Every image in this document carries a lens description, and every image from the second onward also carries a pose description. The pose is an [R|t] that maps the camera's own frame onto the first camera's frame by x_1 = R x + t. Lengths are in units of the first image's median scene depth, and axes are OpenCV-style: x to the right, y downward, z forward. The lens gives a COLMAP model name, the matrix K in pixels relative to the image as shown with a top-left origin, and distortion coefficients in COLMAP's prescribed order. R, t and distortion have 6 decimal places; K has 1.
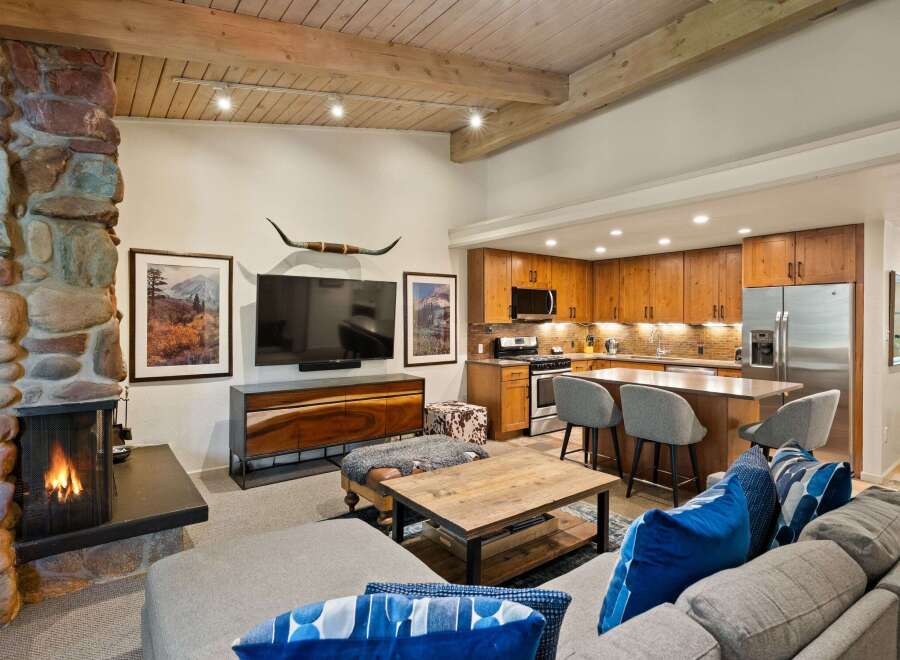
lens RADIAL K [[474.8, 0, 448.1], [0, 474.8, 320.5], [0, 0, 1]] dist [-0.001740, 0.000357]
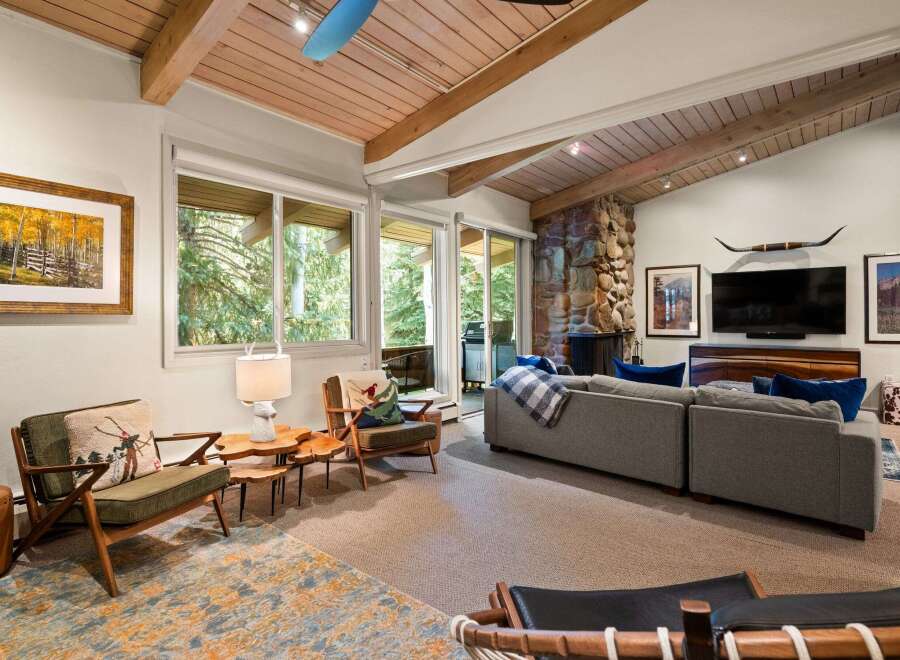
lens RADIAL K [[474.8, 0, 448.1], [0, 474.8, 320.5], [0, 0, 1]] dist [-0.001740, 0.000357]
pose [[0.229993, 0.004109, -0.973184, 0.828118], [0.007243, 0.999956, 0.005934, 0.037243], [0.973165, -0.008414, 0.229953, -0.189958]]
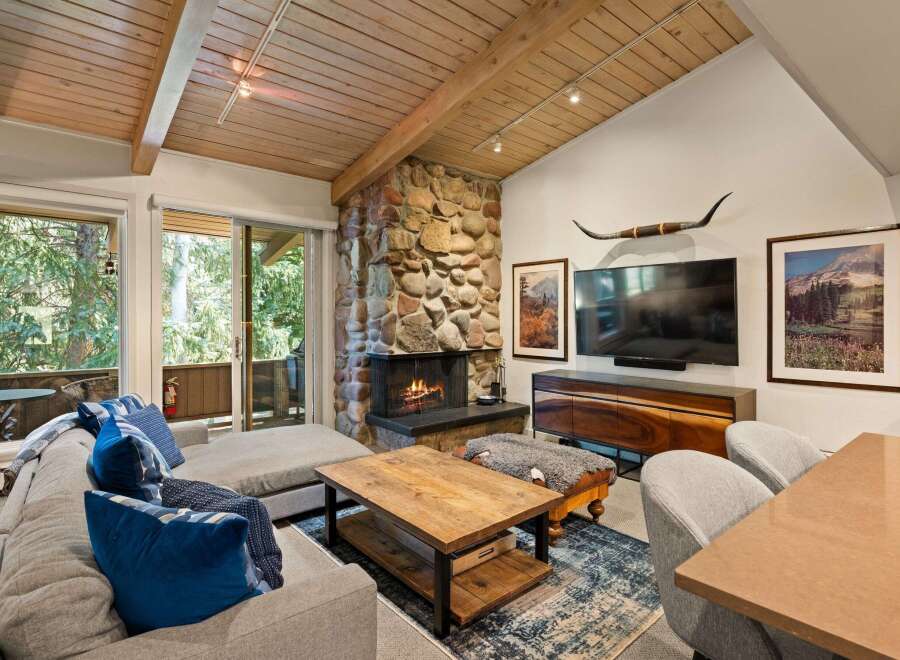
lens RADIAL K [[474.8, 0, 448.1], [0, 474.8, 320.5], [0, 0, 1]] dist [-0.001740, 0.000357]
pose [[0.056607, 0.004190, -0.998388, 0.614351], [-0.000361, 0.999991, 0.004176, 0.010614], [0.998396, 0.000124, 0.056608, 0.575500]]
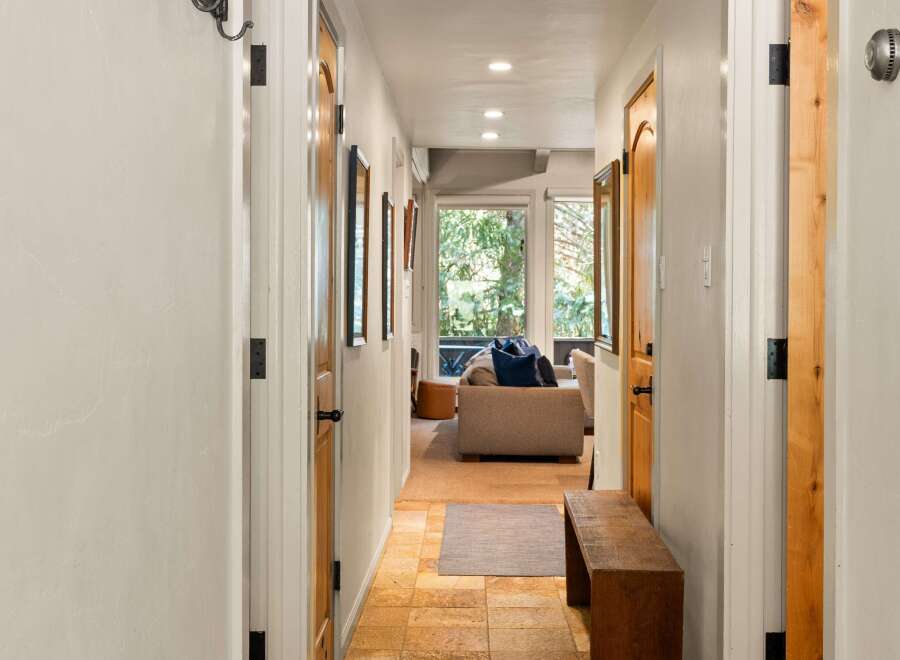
lens RADIAL K [[1155.0, 0, 450.0], [0, 1155.0, 330.0], [0, 0, 1]] dist [0.002194, 0.000247]
pose [[-0.620059, 0.018349, -0.784341, 1.855915], [-0.002068, 0.999685, 0.025021, 0.036669], [0.784553, 0.017136, -0.619825, 1.500507]]
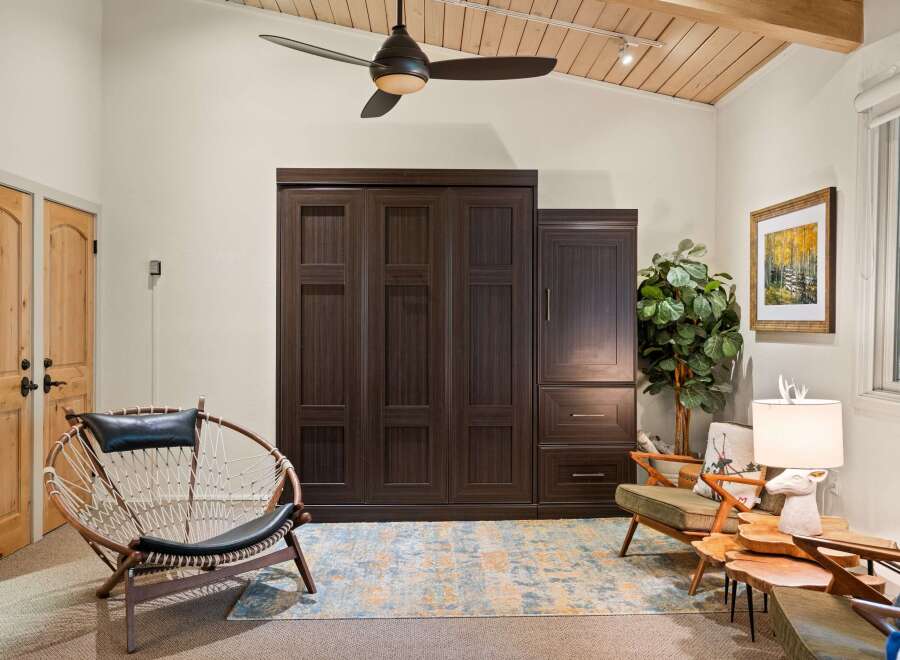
lens RADIAL K [[744.2, 0, 450.0], [0, 744.2, 330.0], [0, 0, 1]] dist [0.002783, 0.001505]
pose [[-0.810596, -0.006646, 0.585567, 0.011195], [-0.005409, 0.999978, 0.003862, 0.025692], [-0.585580, -0.000037, -0.810615, 0.411510]]
